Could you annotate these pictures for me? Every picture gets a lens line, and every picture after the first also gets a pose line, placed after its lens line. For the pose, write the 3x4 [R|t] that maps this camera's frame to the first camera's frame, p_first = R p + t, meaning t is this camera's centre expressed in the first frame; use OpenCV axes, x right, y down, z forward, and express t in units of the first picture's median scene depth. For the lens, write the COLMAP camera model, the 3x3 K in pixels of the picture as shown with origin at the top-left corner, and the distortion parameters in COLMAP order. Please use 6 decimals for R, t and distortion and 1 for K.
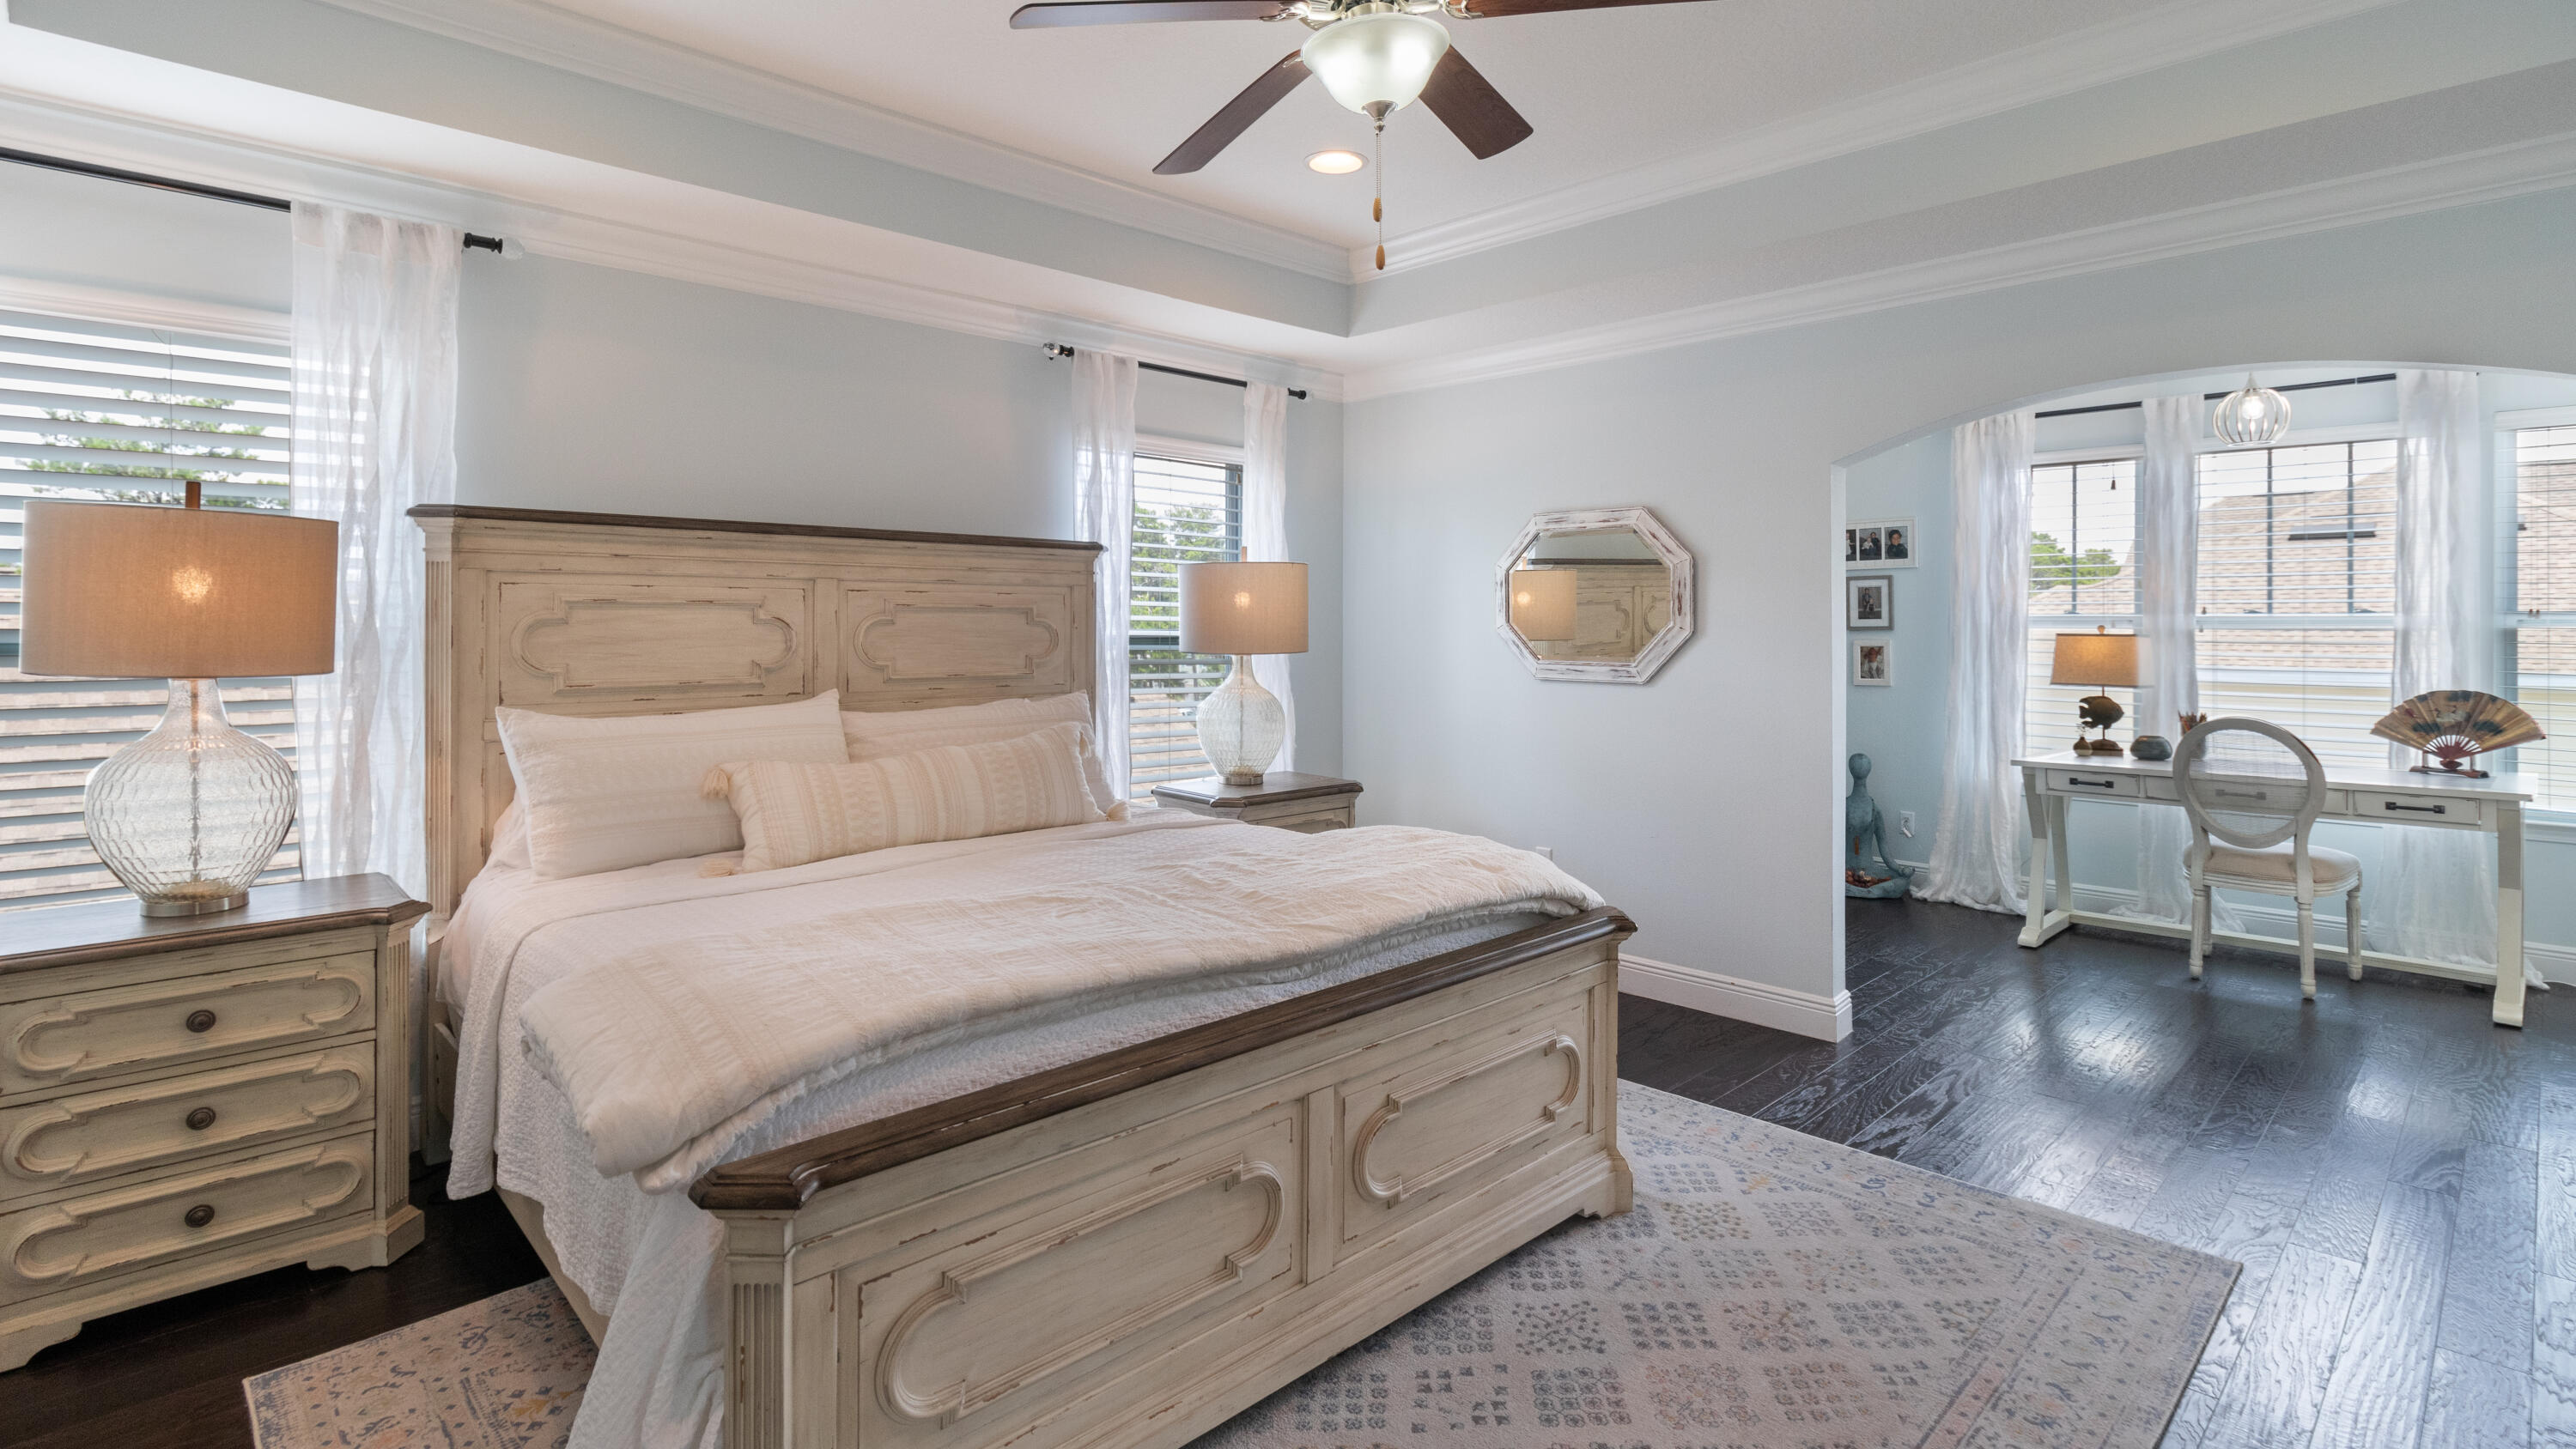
lens RADIAL K [[1252.7, 0, 1325.6], [0, 1252.7, 636.2], [0, 0, 1]] dist [0.003826, 0.001821]
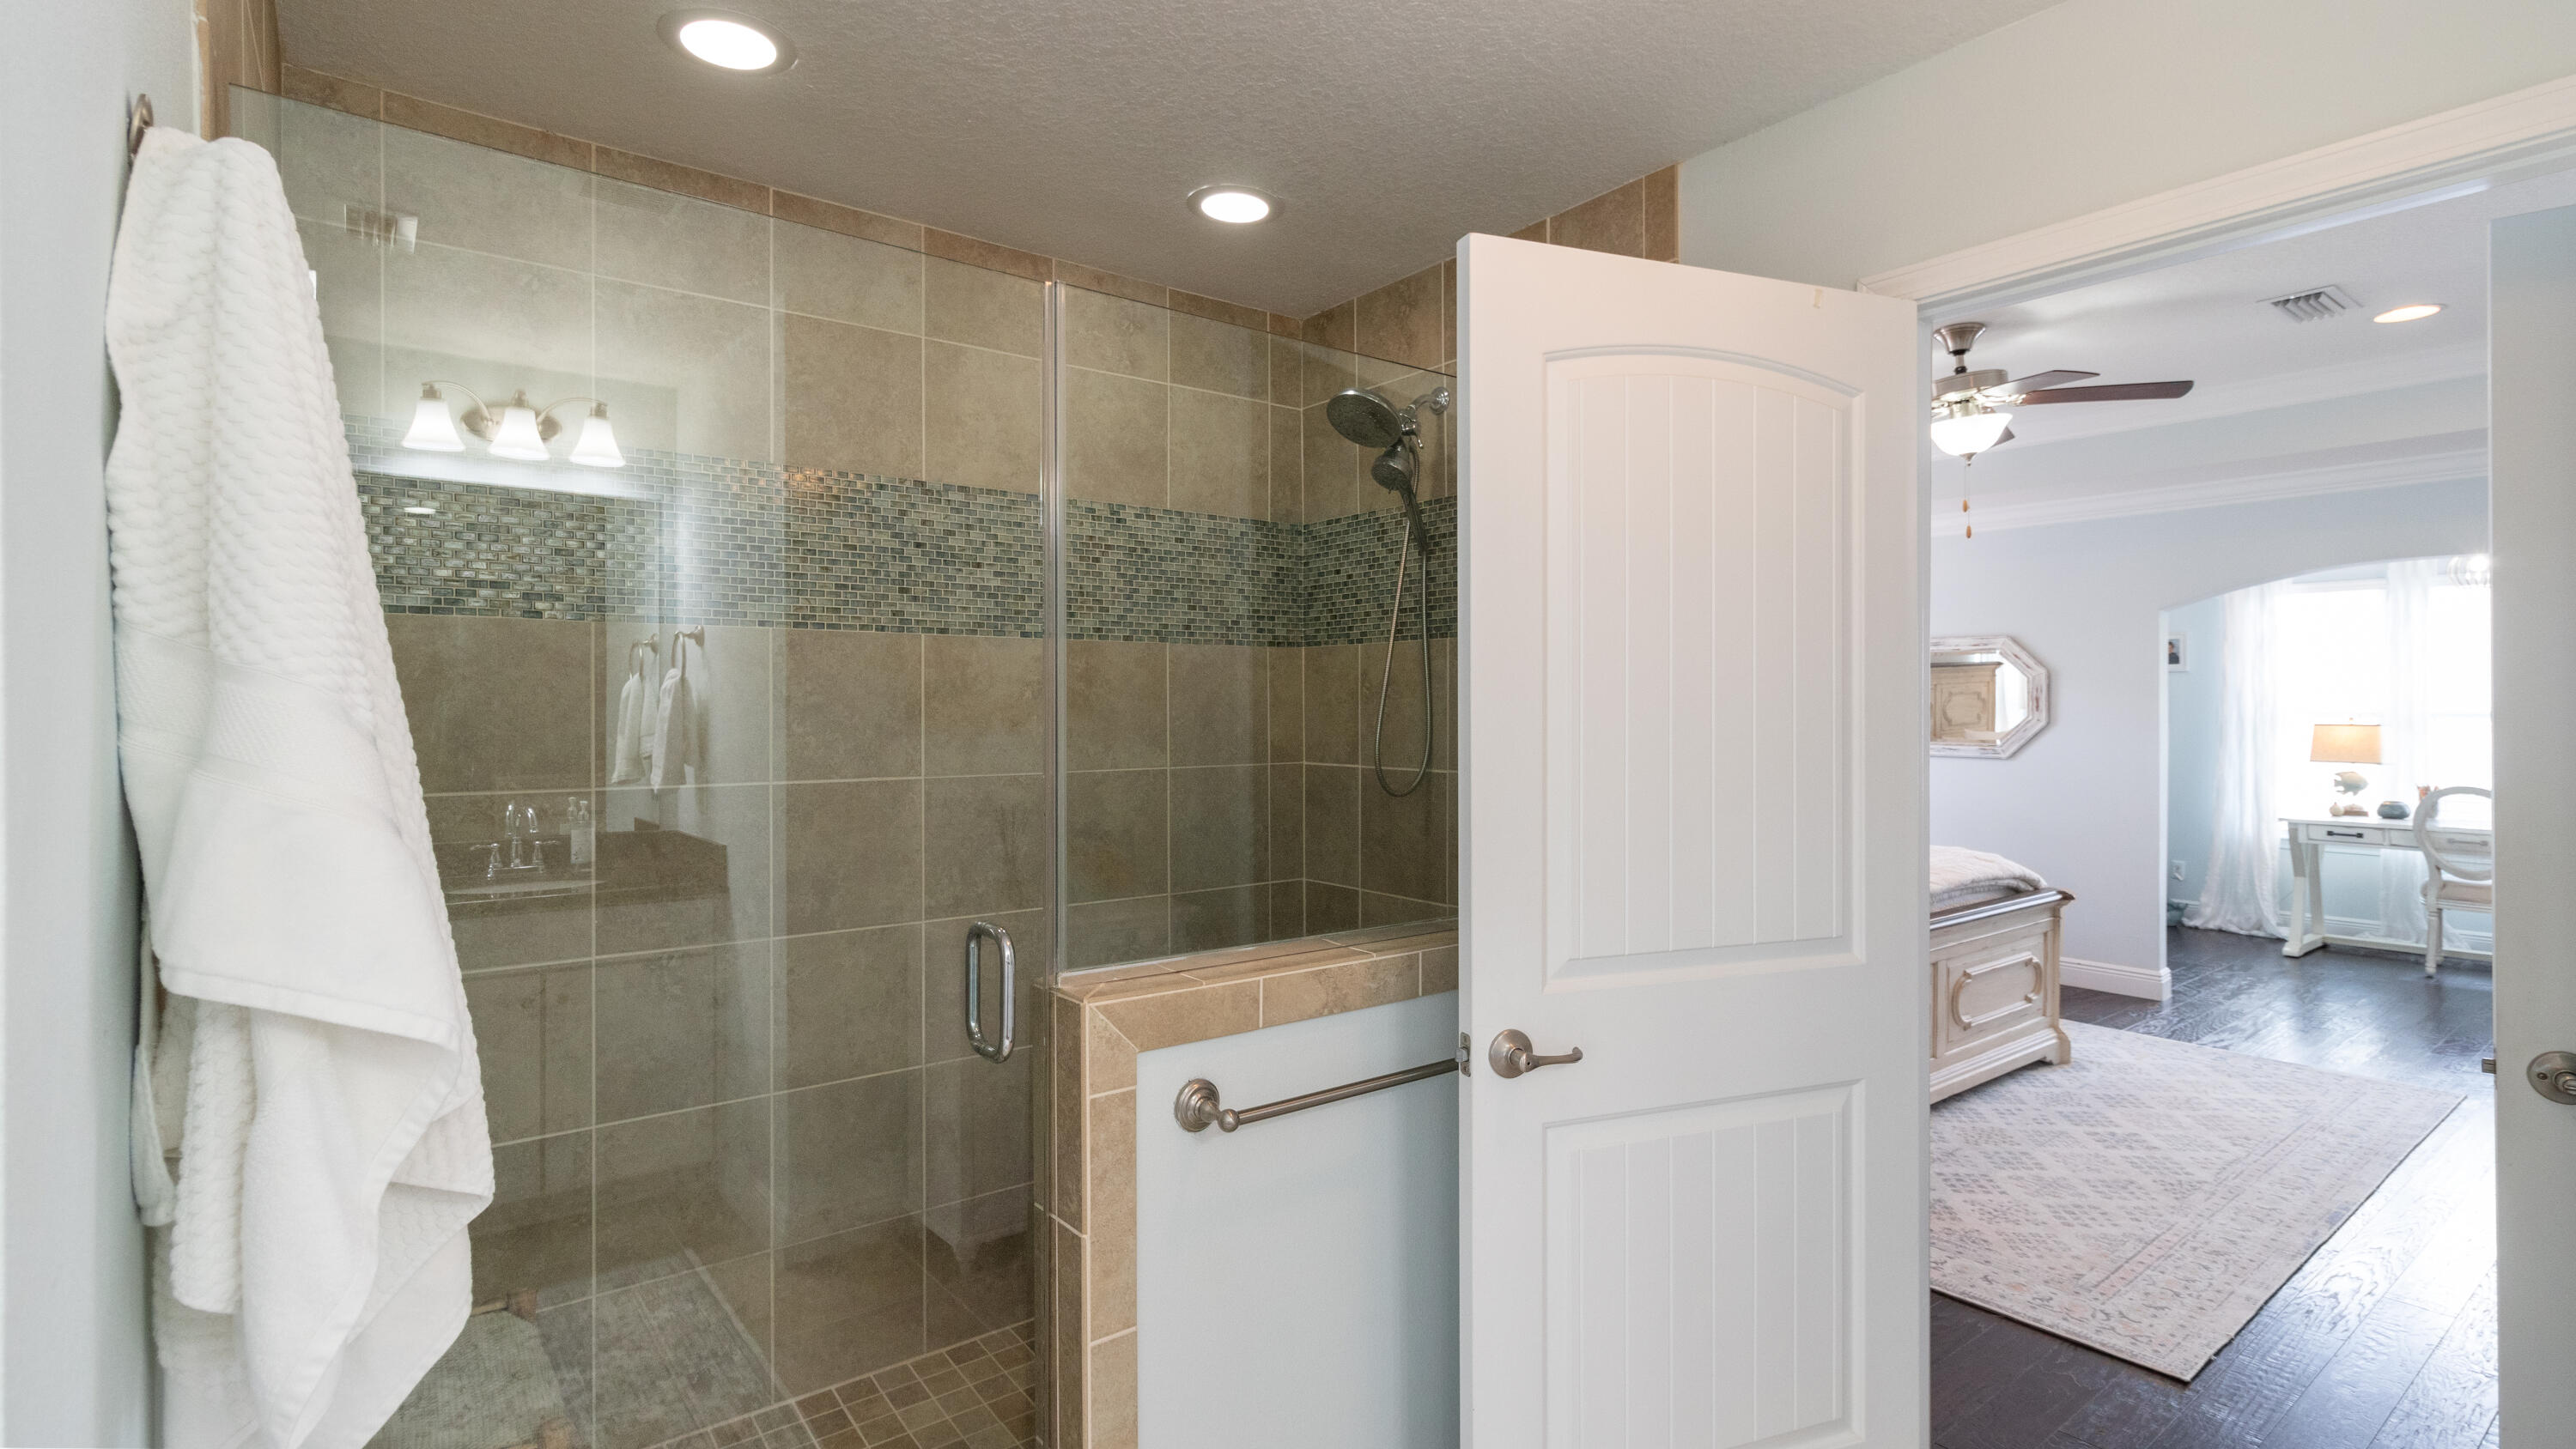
lens RADIAL K [[1252.7, 0, 1284.5], [0, 1252.7, 714.8], [0, 0, 1]] dist [0.003826, 0.001821]
pose [[0.992203, 0.002978, -0.124598, -0.368827], [-0.003222, 0.999993, -0.001761, -0.006561], [0.124591, 0.002148, 0.992206, -0.506889]]
